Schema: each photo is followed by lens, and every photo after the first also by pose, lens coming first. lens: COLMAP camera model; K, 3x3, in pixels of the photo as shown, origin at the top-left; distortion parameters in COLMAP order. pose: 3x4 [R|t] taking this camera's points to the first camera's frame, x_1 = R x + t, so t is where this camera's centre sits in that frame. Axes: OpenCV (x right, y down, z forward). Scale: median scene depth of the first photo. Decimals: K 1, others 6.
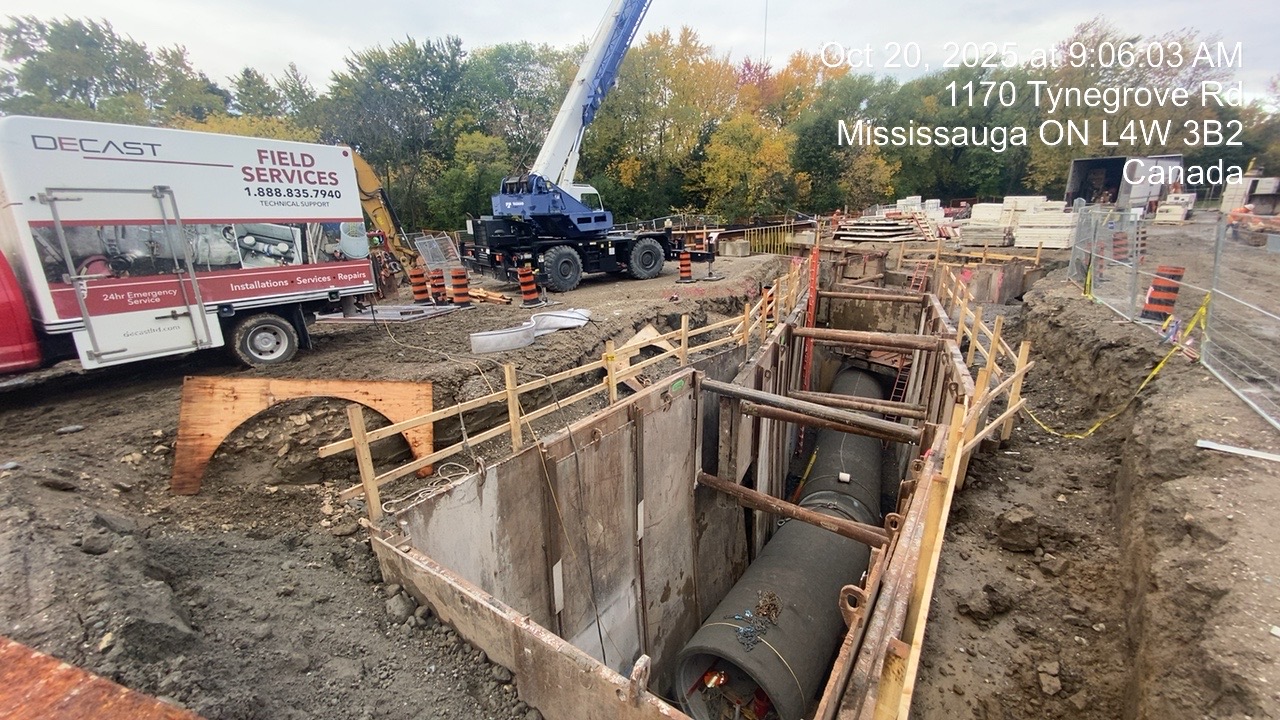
lens RADIAL K [[535.3, 0, 640.0], [0, 535.3, 360.0], [0, 0, 1]] dist [0.000428, 0.000219]
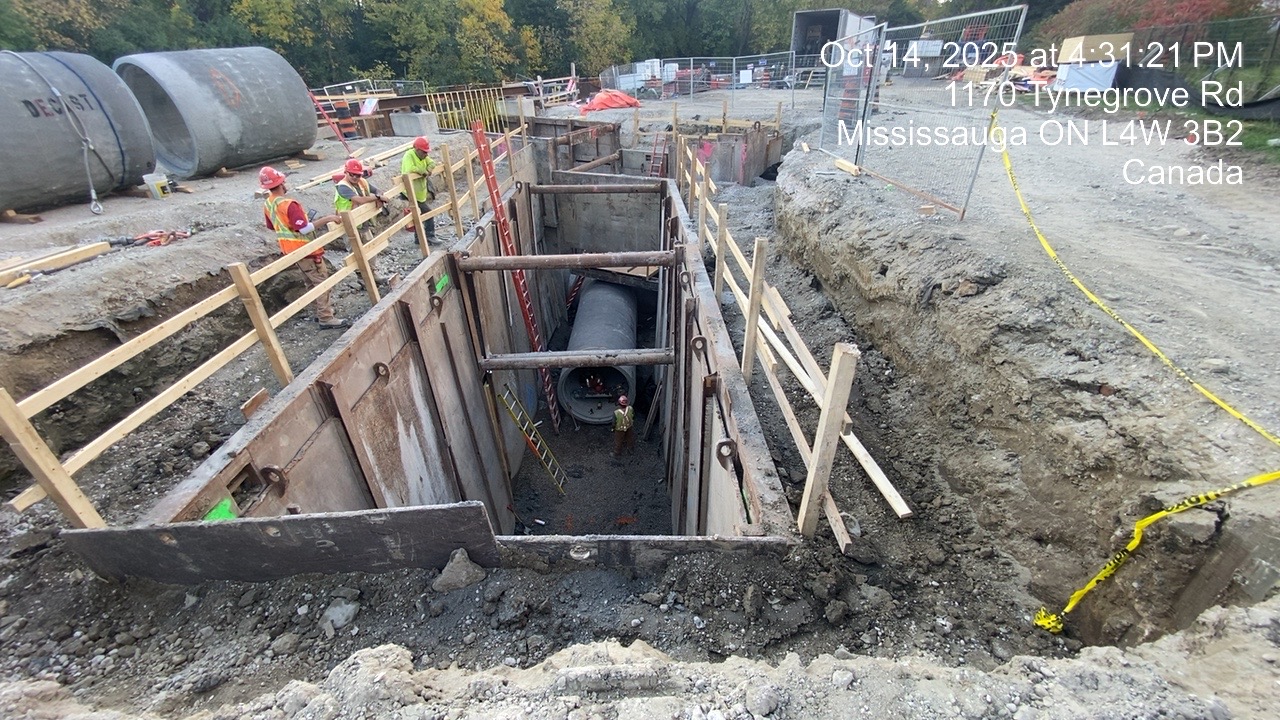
lens RADIAL K [[487.3, 0, 640.0], [0, 487.3, 360.0], [0, 0, 1]] dist [-0.000272, -0.007959]
pose [[0.915247, -0.202045, 0.348570, 0.174863], [0.114653, 0.960010, 0.255412, -0.047639], [-0.386235, -0.193800, 0.901811, 0.280137]]
